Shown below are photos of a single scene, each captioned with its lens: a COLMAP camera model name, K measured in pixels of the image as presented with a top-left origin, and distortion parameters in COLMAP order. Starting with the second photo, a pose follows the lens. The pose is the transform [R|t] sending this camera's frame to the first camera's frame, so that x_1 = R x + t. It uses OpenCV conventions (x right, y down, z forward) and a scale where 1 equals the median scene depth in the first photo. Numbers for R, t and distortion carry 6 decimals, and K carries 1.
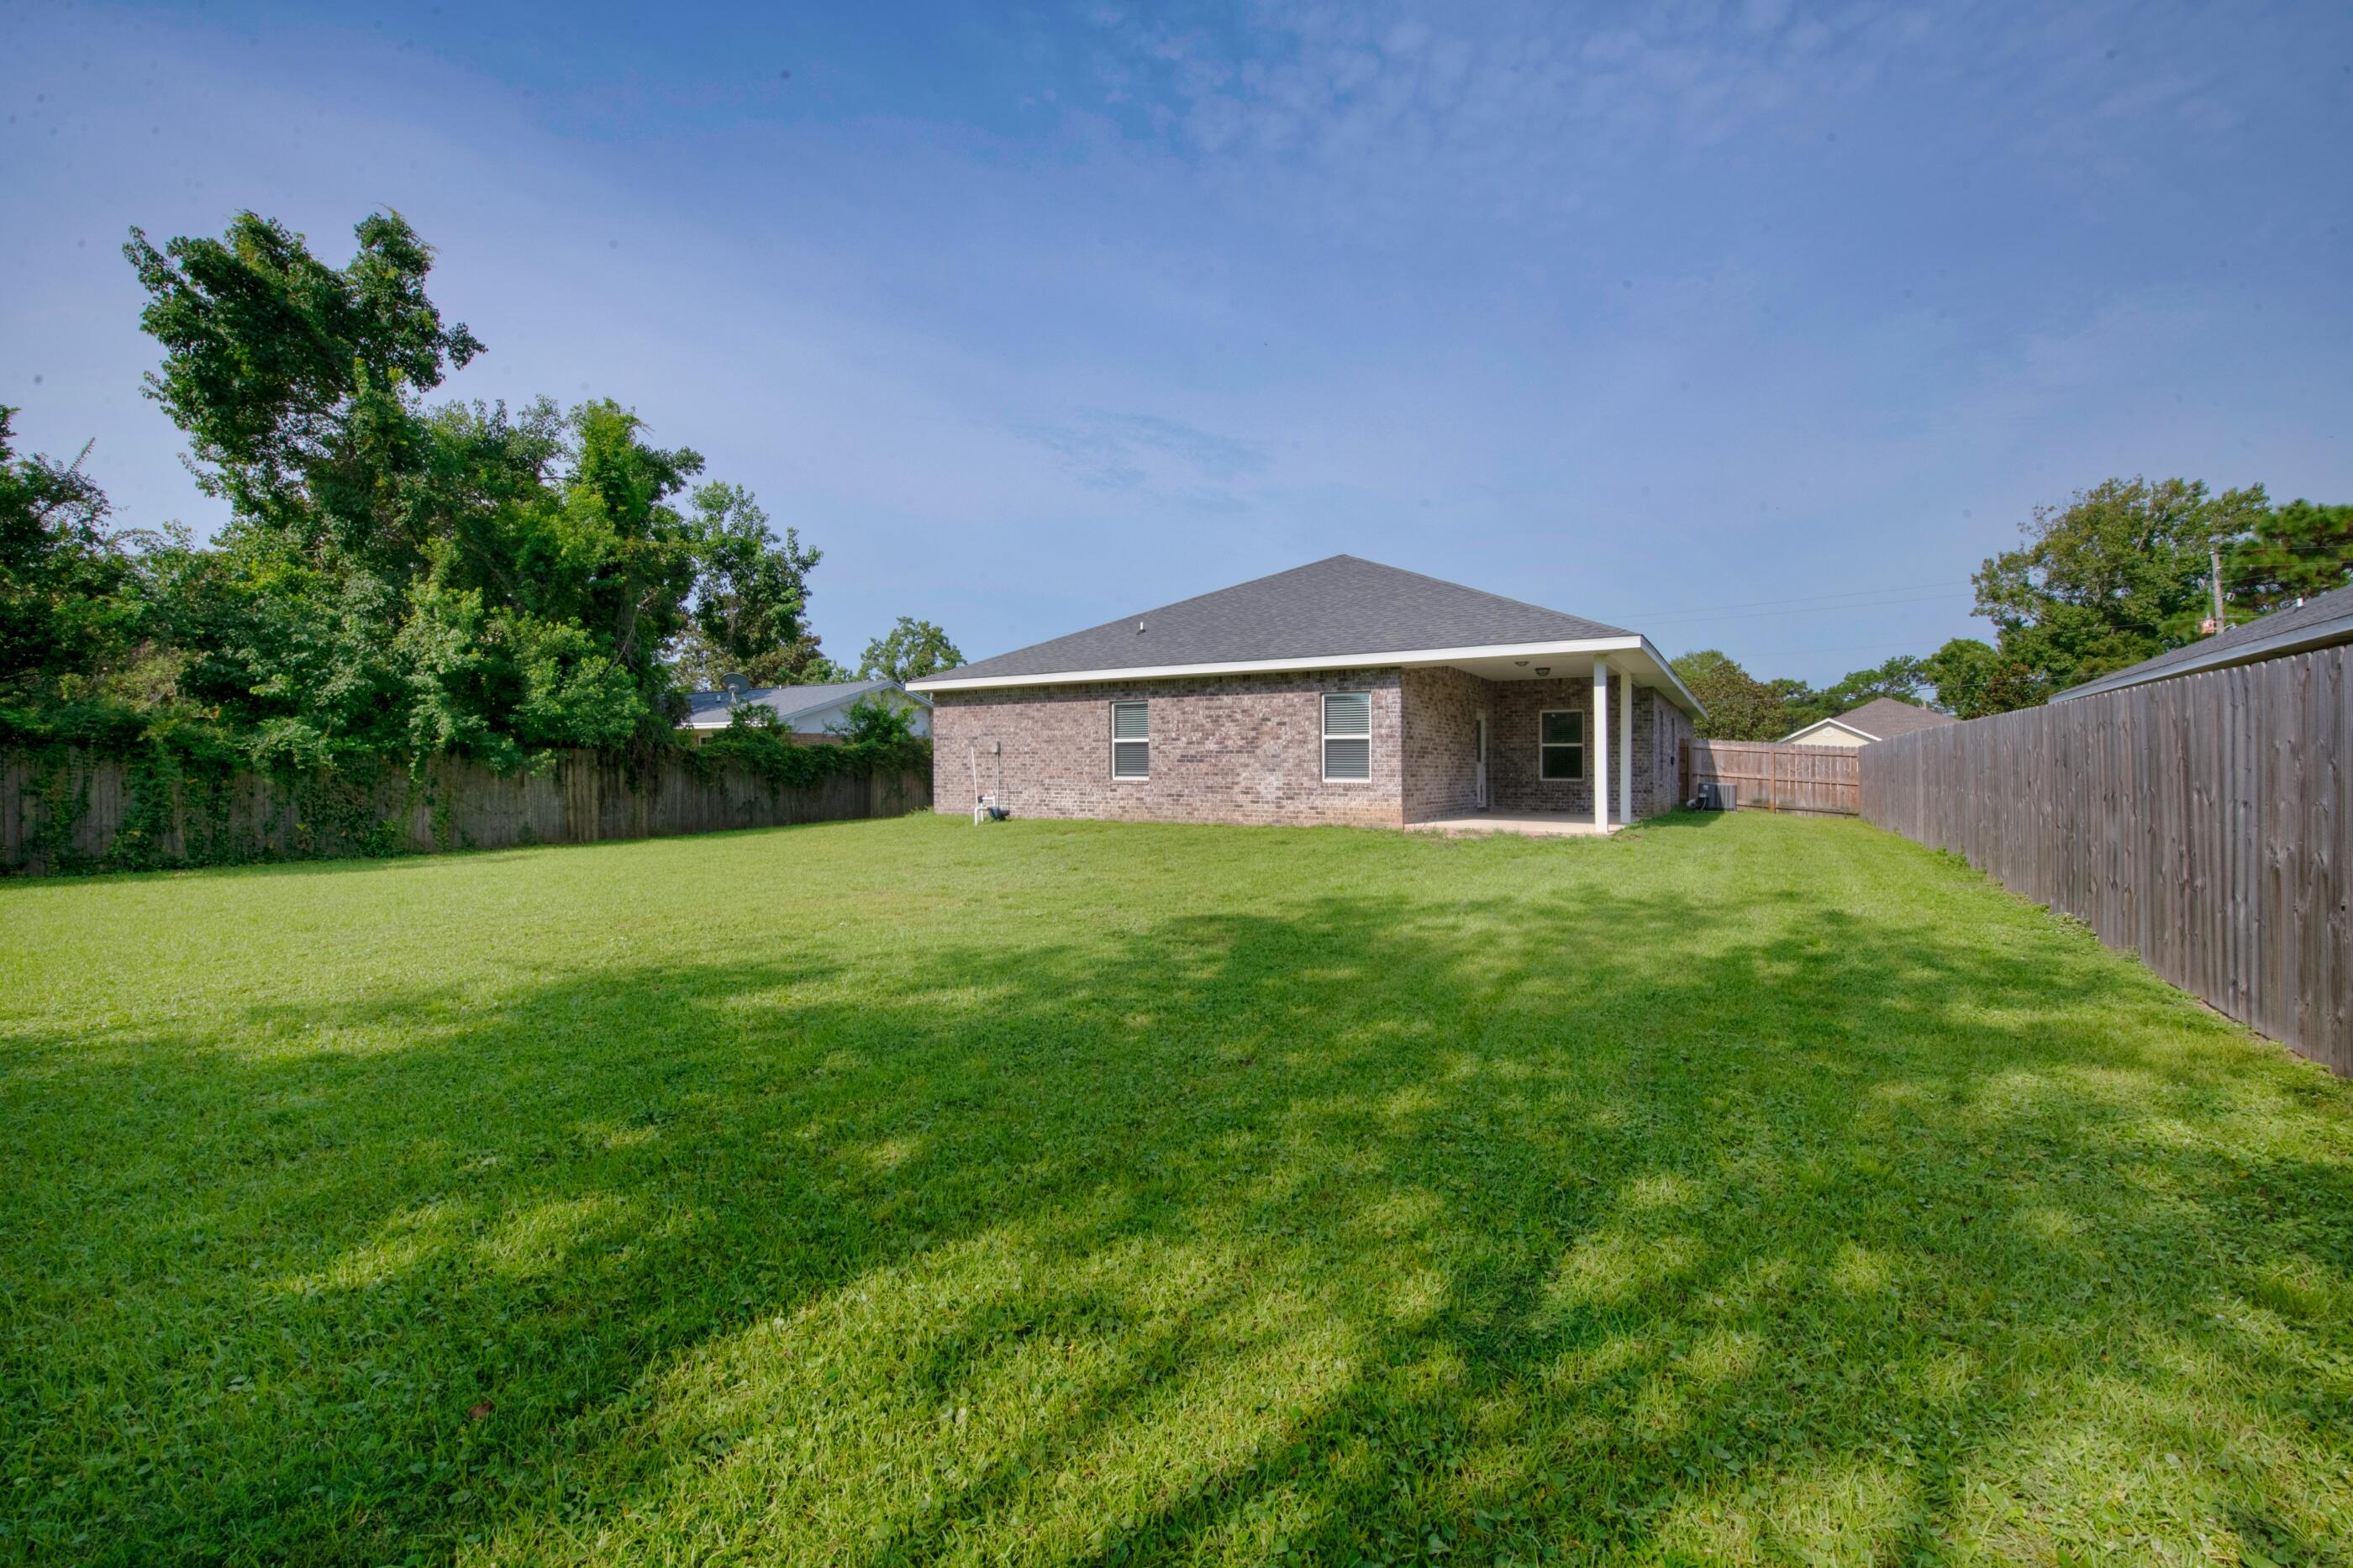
lens RADIAL K [[992.1, 0, 1175.2], [0, 992.1, 748.7], [0, 0, 1]] dist [-0.025997, -0.000148]
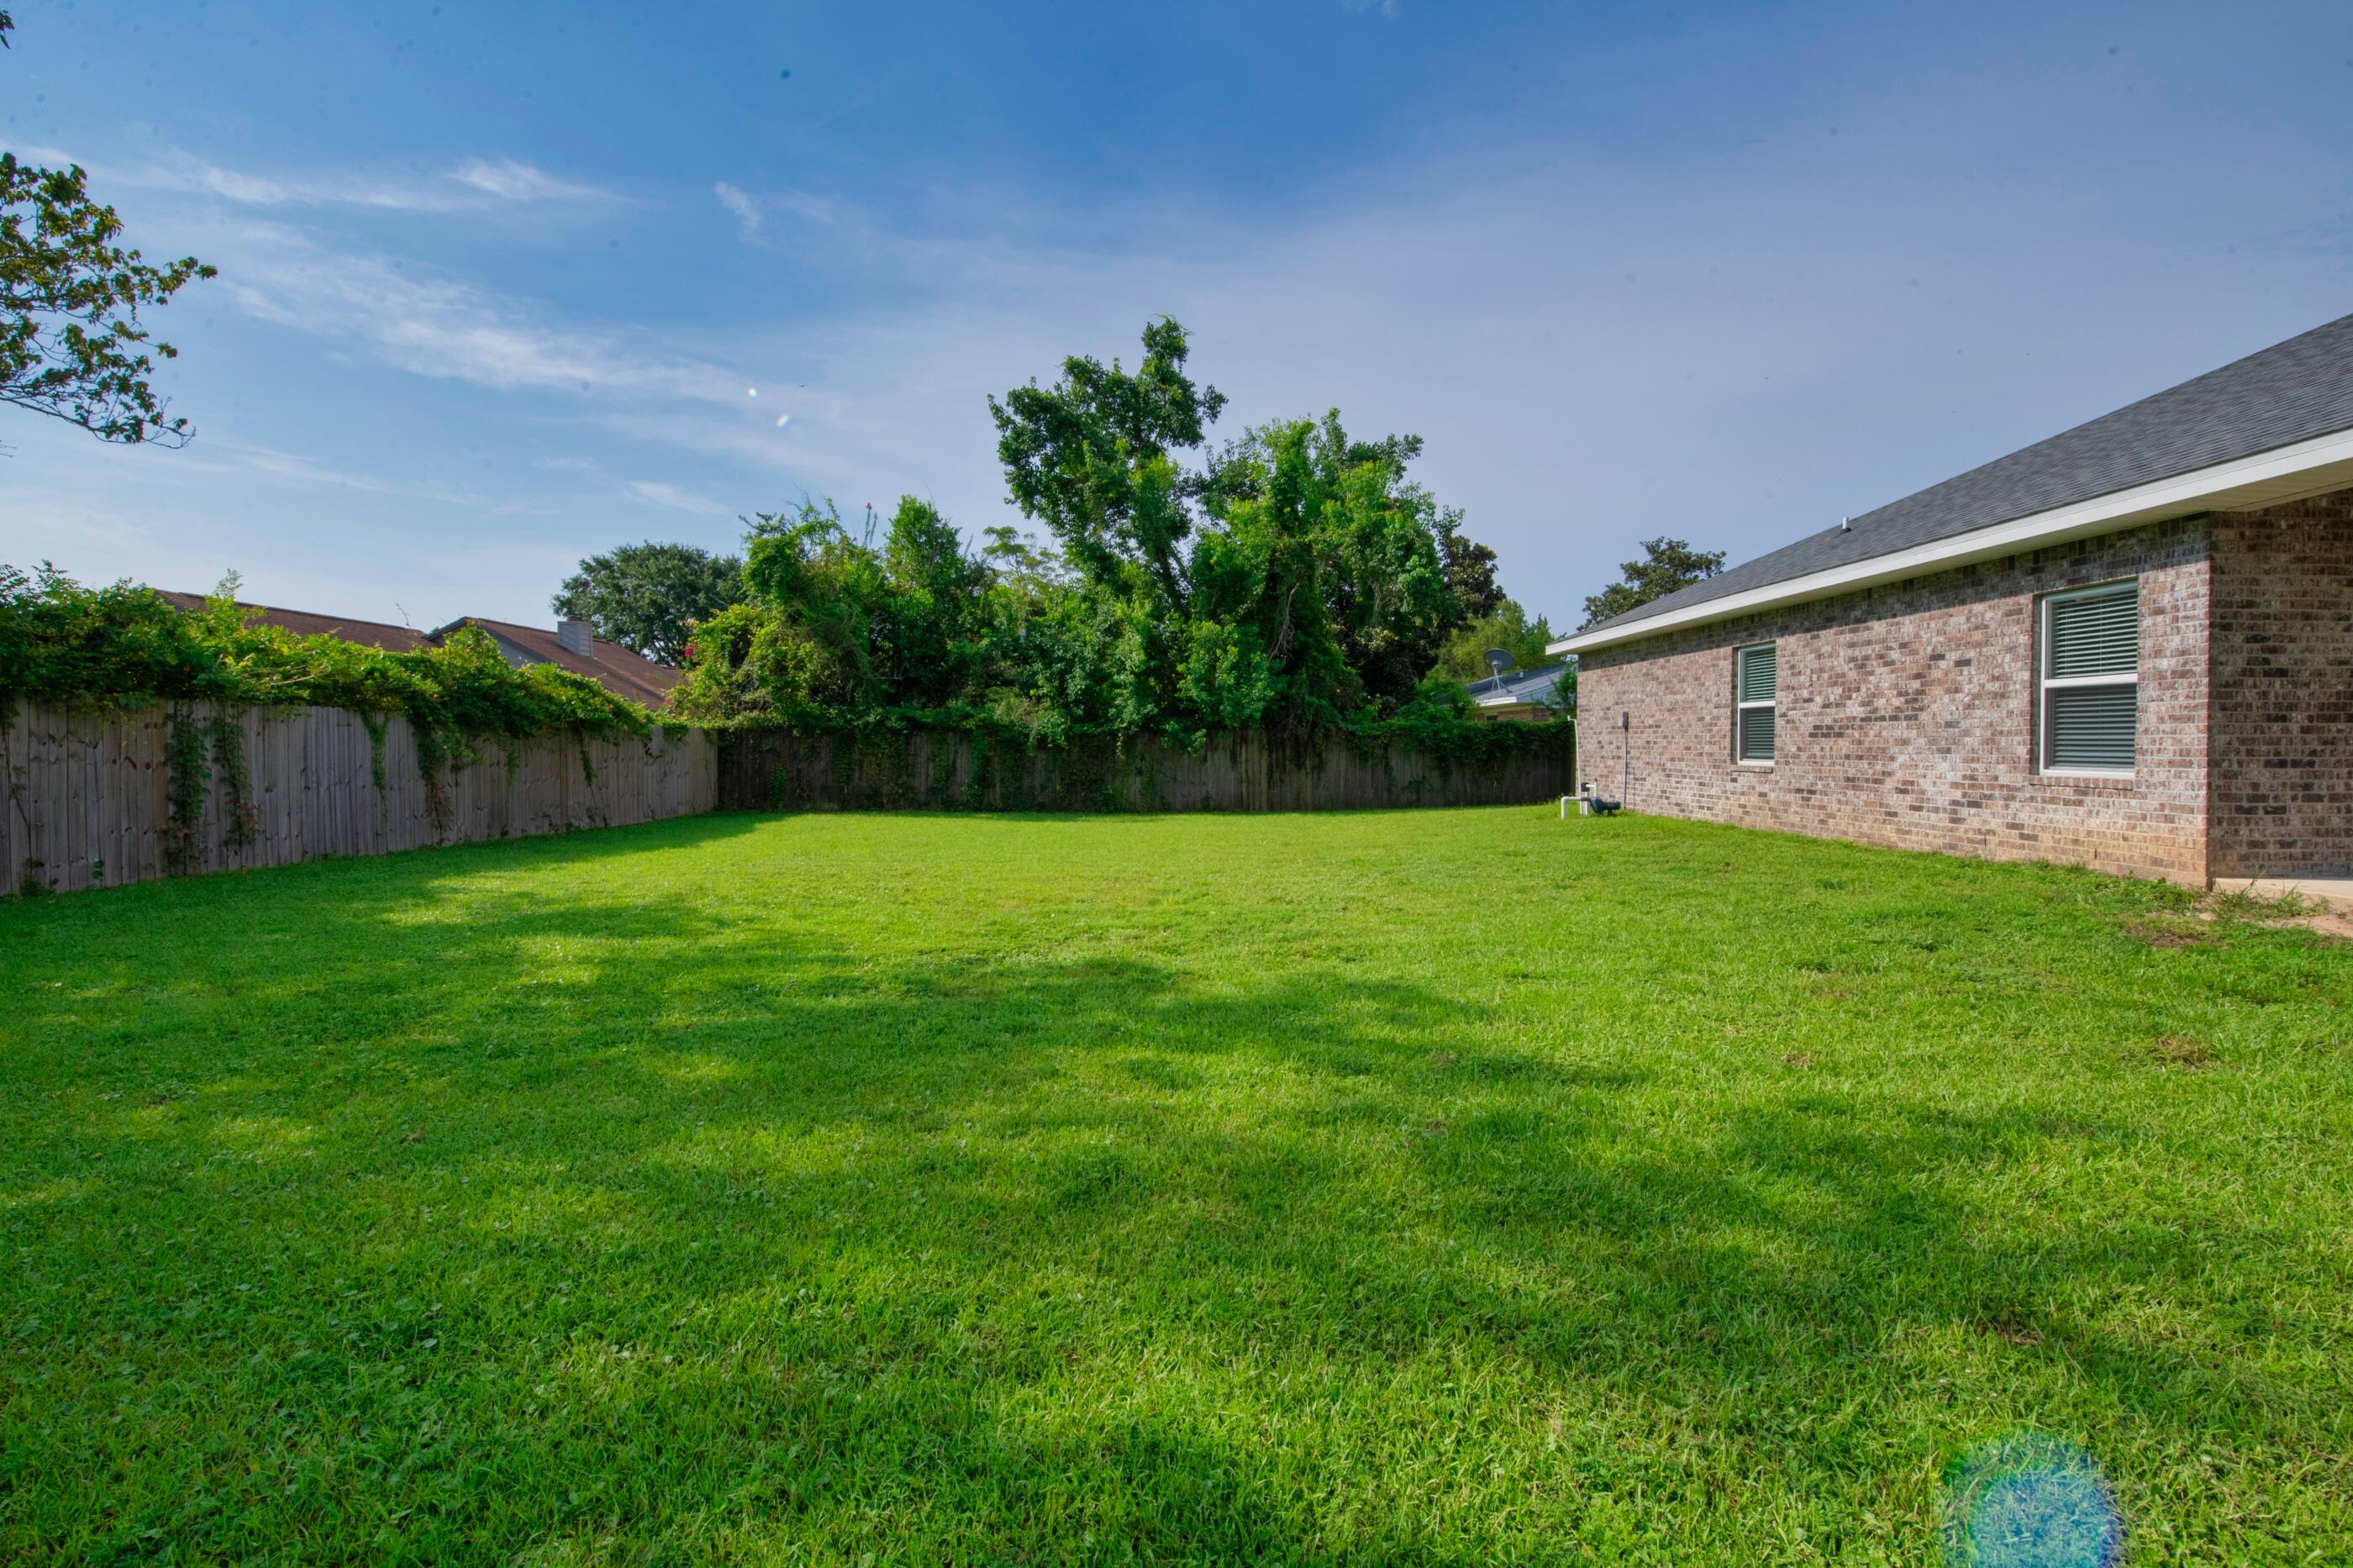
lens RADIAL K [[963.3, 0, 1176.4], [0, 963.3, 749.1], [0, 0, 1]] dist [-0.016039, 0.000044]
pose [[0.506847, 0.003471, -0.862029, 0.322414], [0.012509, 0.999857, 0.011381, 0.009470], [0.861945, -0.016552, 0.506731, 0.369495]]
